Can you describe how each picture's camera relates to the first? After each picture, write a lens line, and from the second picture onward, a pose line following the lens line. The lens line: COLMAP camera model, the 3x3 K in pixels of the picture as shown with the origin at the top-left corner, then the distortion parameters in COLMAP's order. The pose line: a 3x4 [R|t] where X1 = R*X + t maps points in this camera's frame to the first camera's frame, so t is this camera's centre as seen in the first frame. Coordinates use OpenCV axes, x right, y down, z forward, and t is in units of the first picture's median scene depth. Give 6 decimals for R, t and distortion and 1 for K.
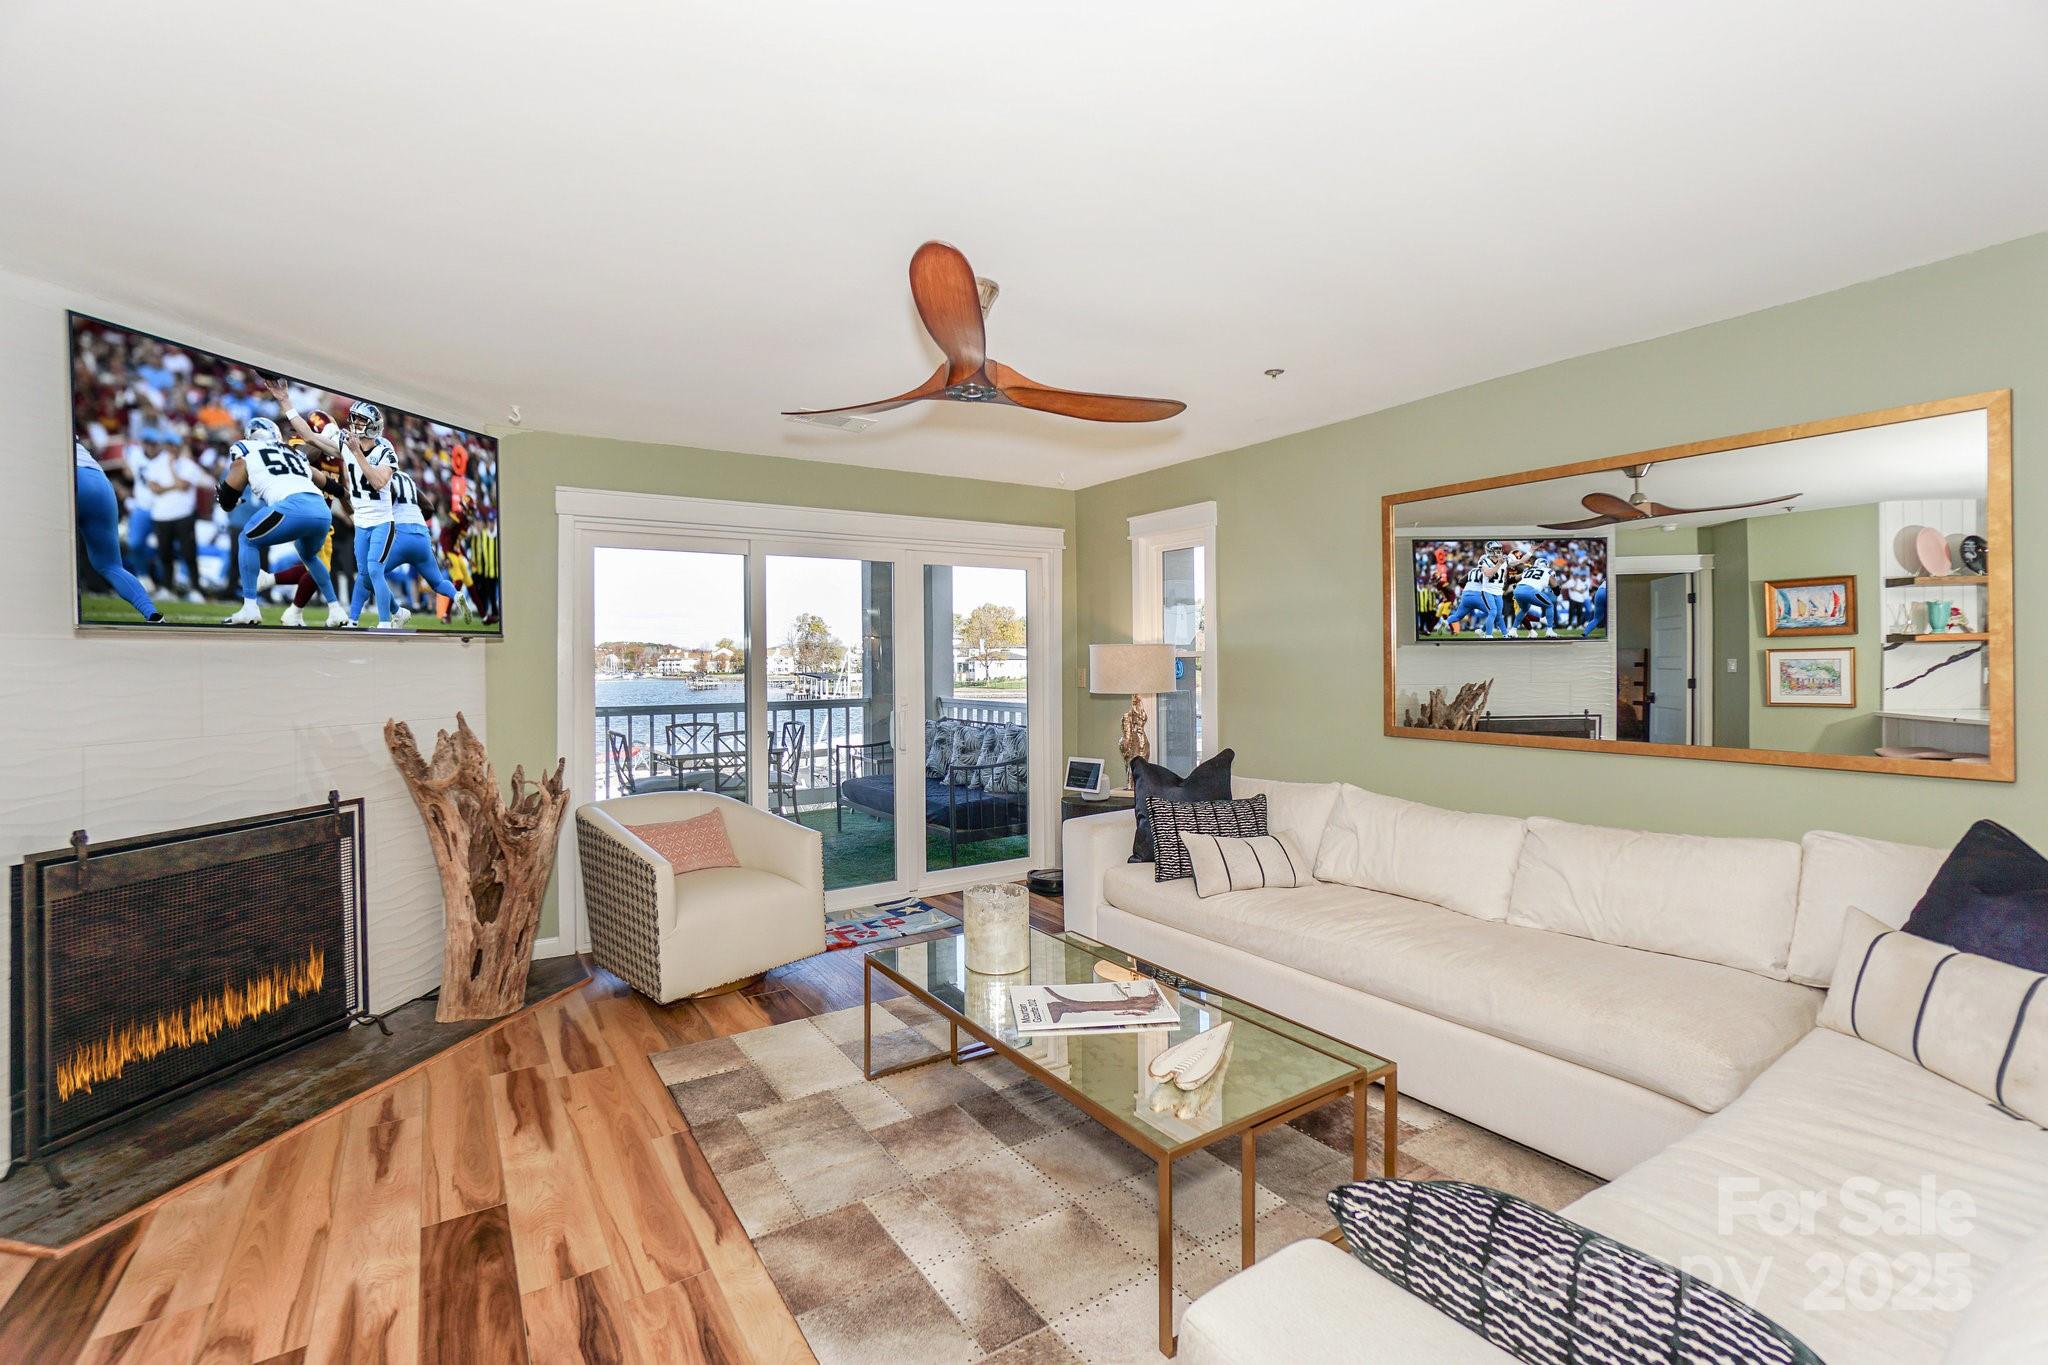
lens RADIAL K [[901.1, 0, 1024.0], [0, 901.1, 682.5], [0, 0, 1]] dist [-0.017740, 0.009933]
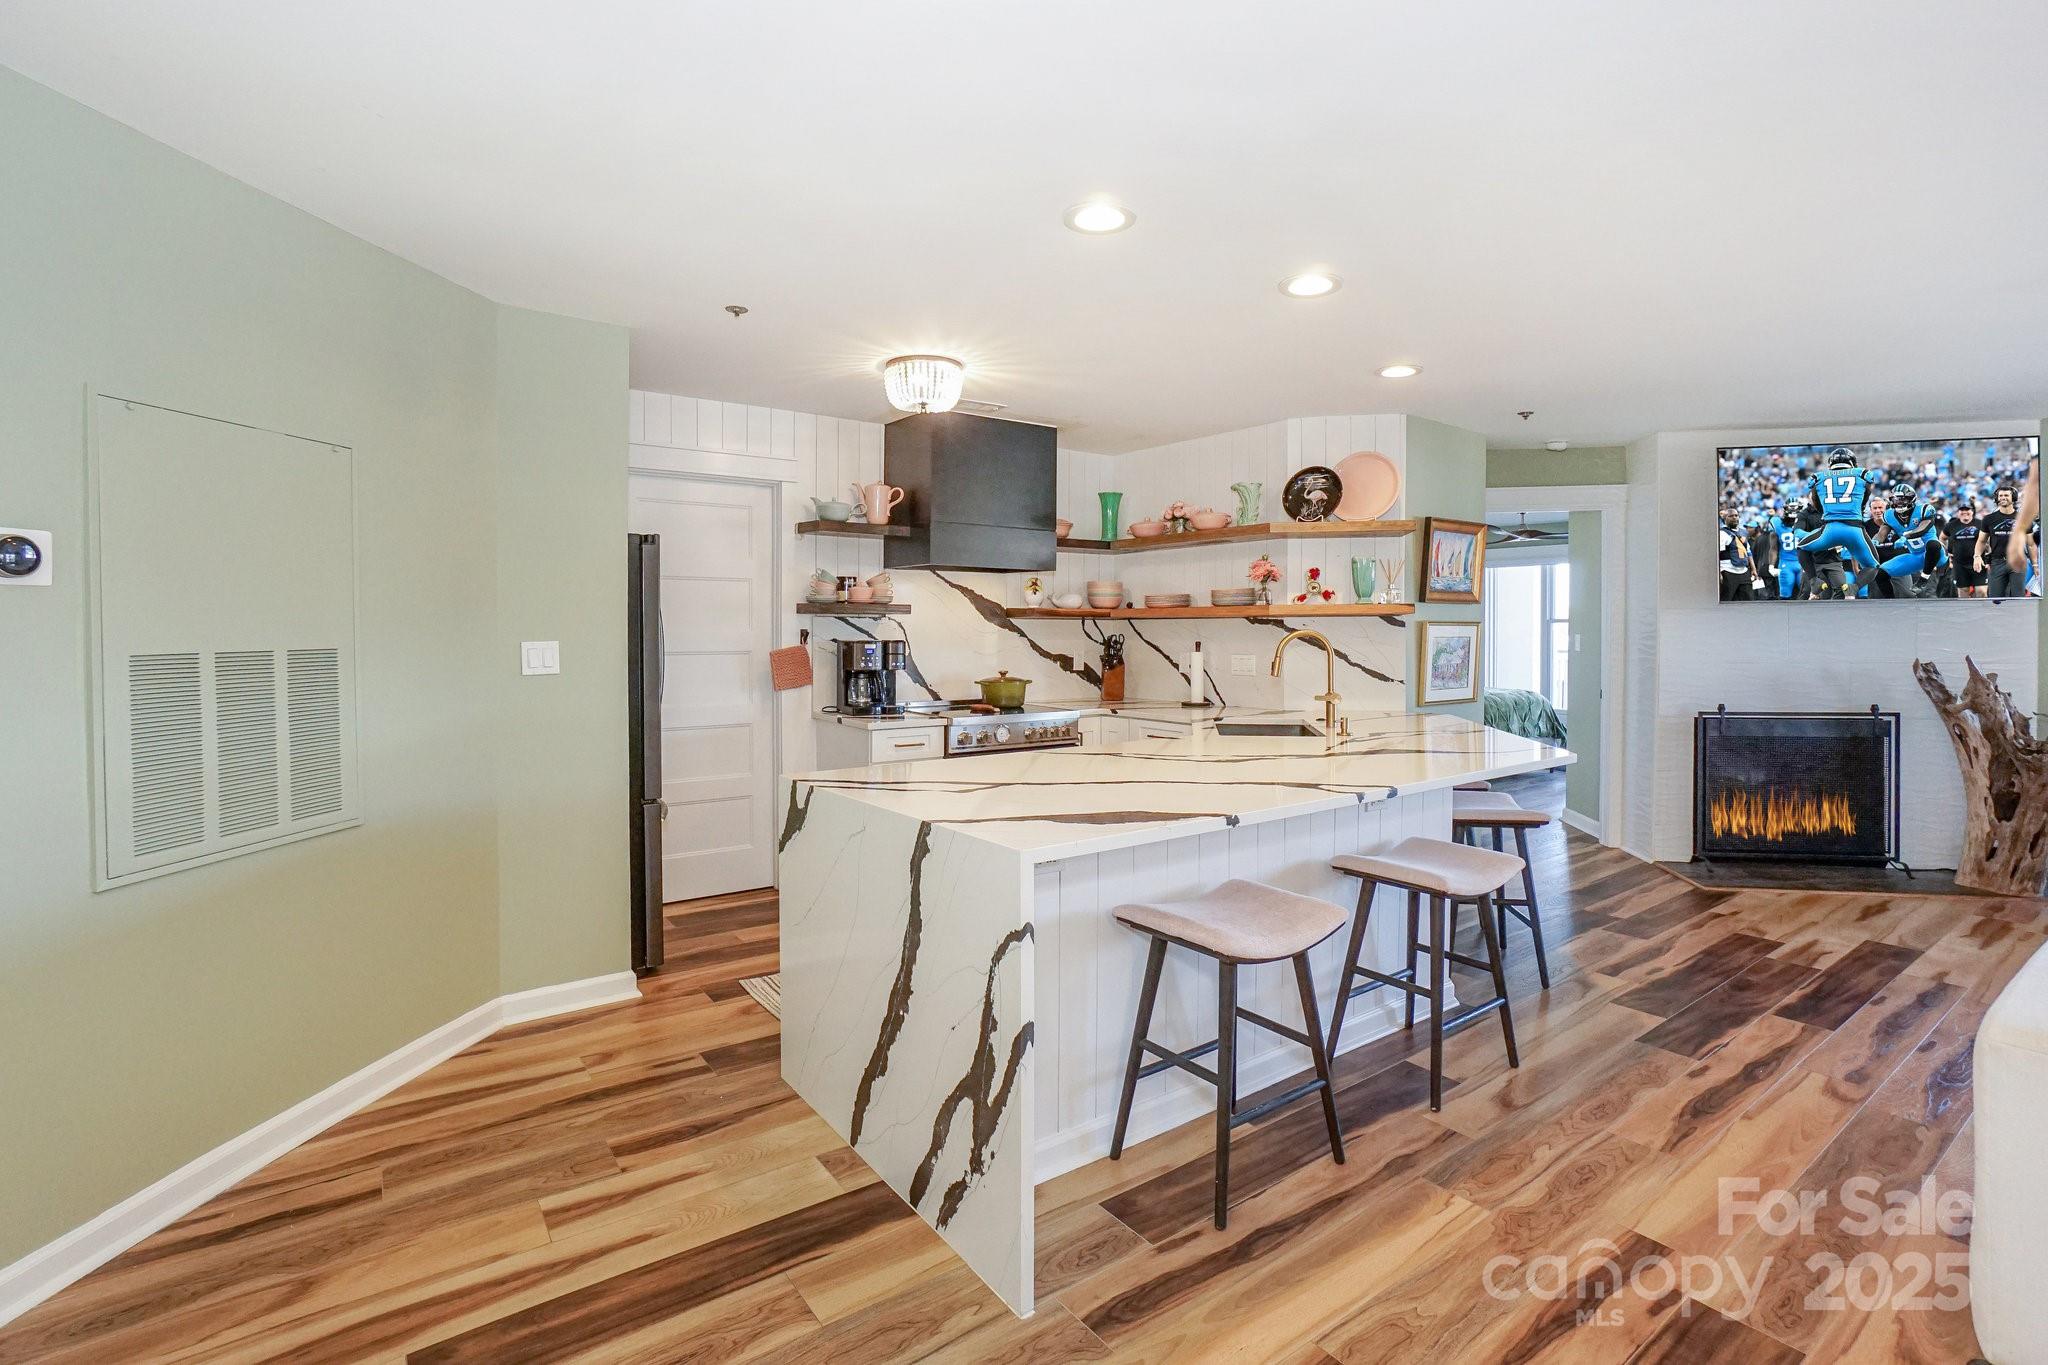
lens RADIAL K [[928.3, 0, 988.4], [0, 928.3, 650.2], [0, 0, 1]] dist [-0.001168, 0.000242]
pose [[0.021376, 0.025009, -0.999459, 0.715192], [-0.014443, 0.999590, 0.024703, 0.009270], [0.999667, 0.013907, 0.021729, -0.509022]]
